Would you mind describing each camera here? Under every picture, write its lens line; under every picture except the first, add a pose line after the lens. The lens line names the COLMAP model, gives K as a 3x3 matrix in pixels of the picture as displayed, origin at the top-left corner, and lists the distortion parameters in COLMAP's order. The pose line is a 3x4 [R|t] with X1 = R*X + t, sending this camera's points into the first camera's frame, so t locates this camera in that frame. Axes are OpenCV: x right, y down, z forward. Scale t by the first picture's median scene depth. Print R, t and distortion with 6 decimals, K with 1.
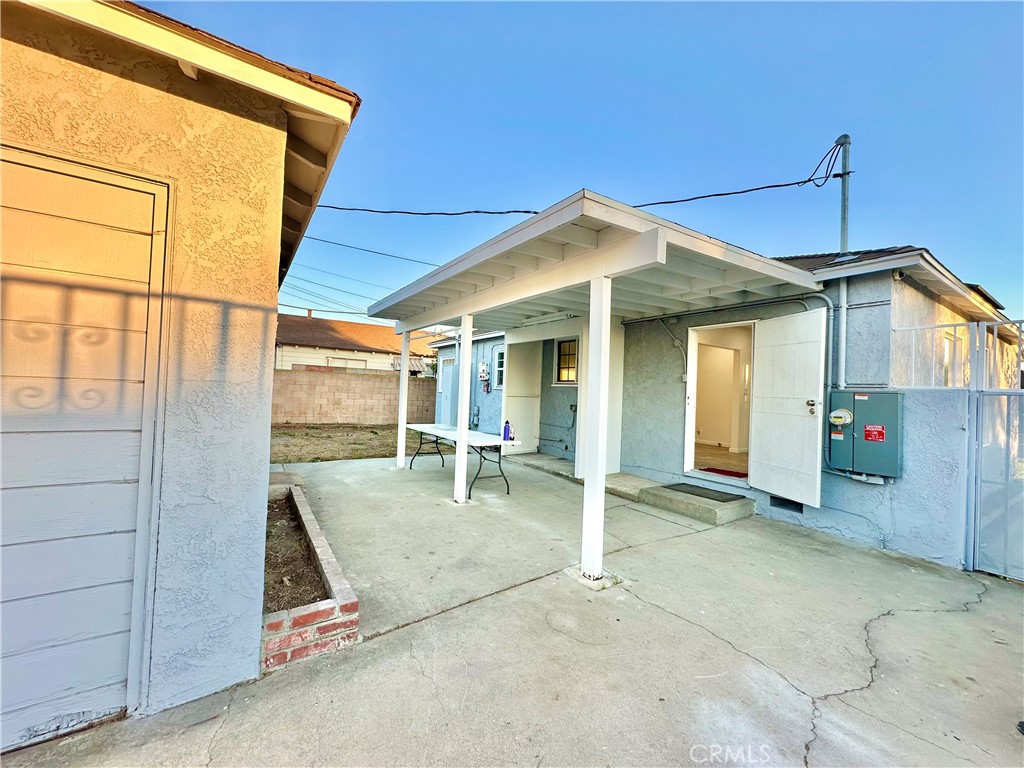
lens RADIAL K [[407.5, 0, 511.2], [0, 407.5, 381.5], [0, 0, 1]] dist [-0.003217, 0.000660]
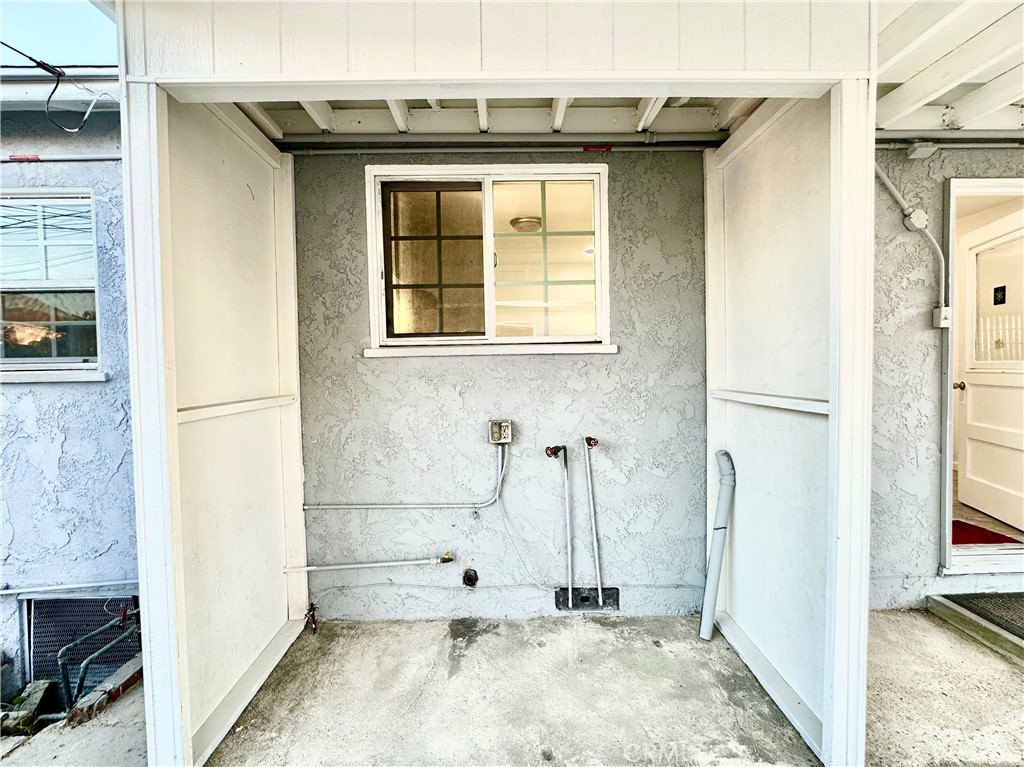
lens RADIAL K [[407.5, 0, 510.1], [0, 407.5, 379.6], [0, 0, 1]] dist [-0.003217, 0.000660]
pose [[0.532300, -0.071070, 0.843567, -0.154749], [0.018402, 0.997206, 0.072403, 0.021615], [-0.846356, -0.023017, 0.532120, 1.805600]]
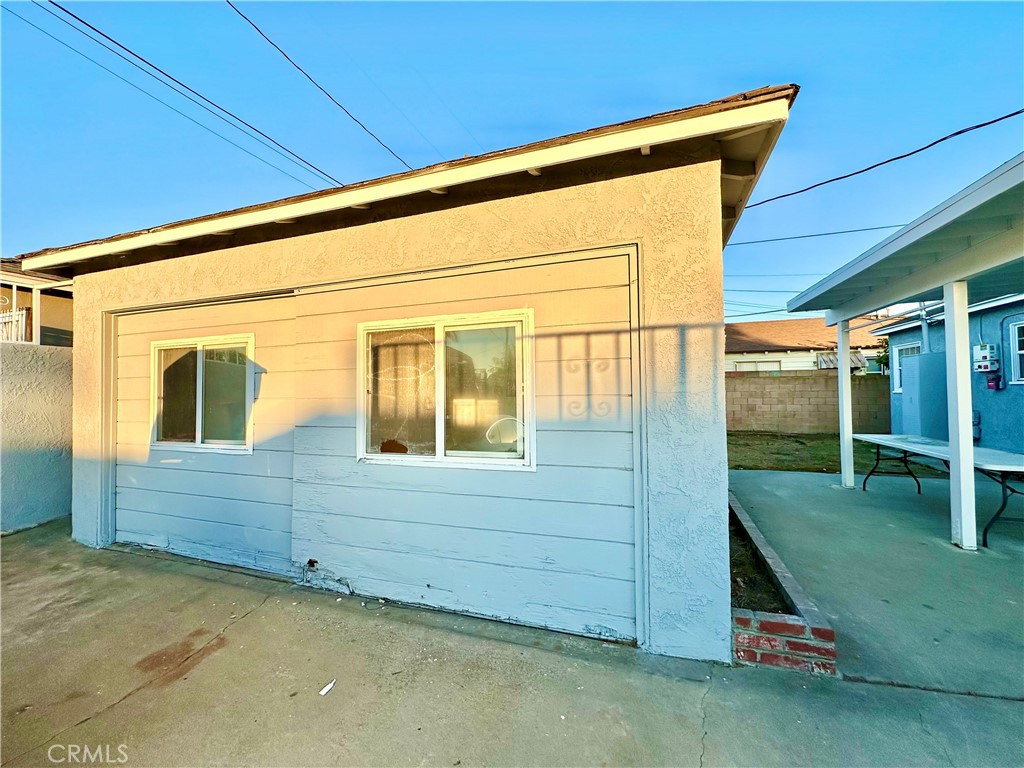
lens RADIAL K [[407.5, 0, 512.7], [0, 407.5, 382.8], [0, 0, 1]] dist [-0.003217, 0.000660]
pose [[0.606046, -0.064199, -0.792834, -0.035069], [0.054046, 0.997758, -0.039479, -0.003927], [0.793591, -0.018923, 0.608157, -0.054061]]
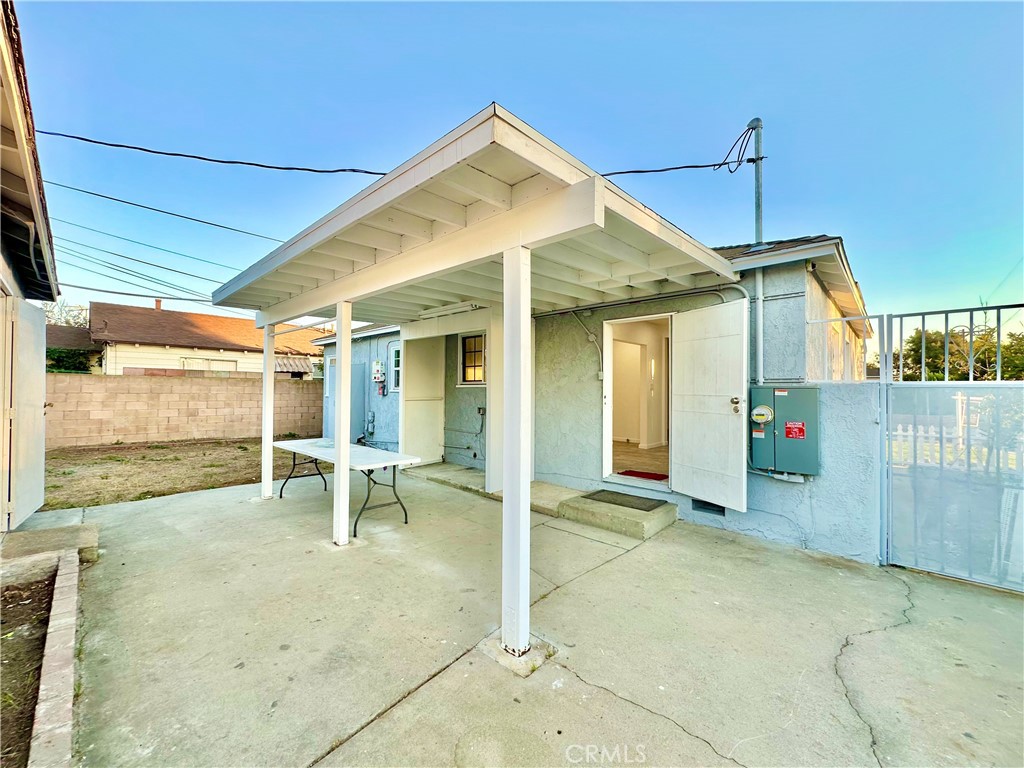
lens RADIAL K [[407.5, 0, 511.6], [0, 407.5, 383.4], [0, 0, 1]] dist [-0.003217, 0.000660]
pose [[0.972867, -0.028831, 0.229561, 0.027494], [0.026091, 0.999548, 0.014963, -0.016276], [-0.229889, -0.008567, 0.973179, 0.237760]]
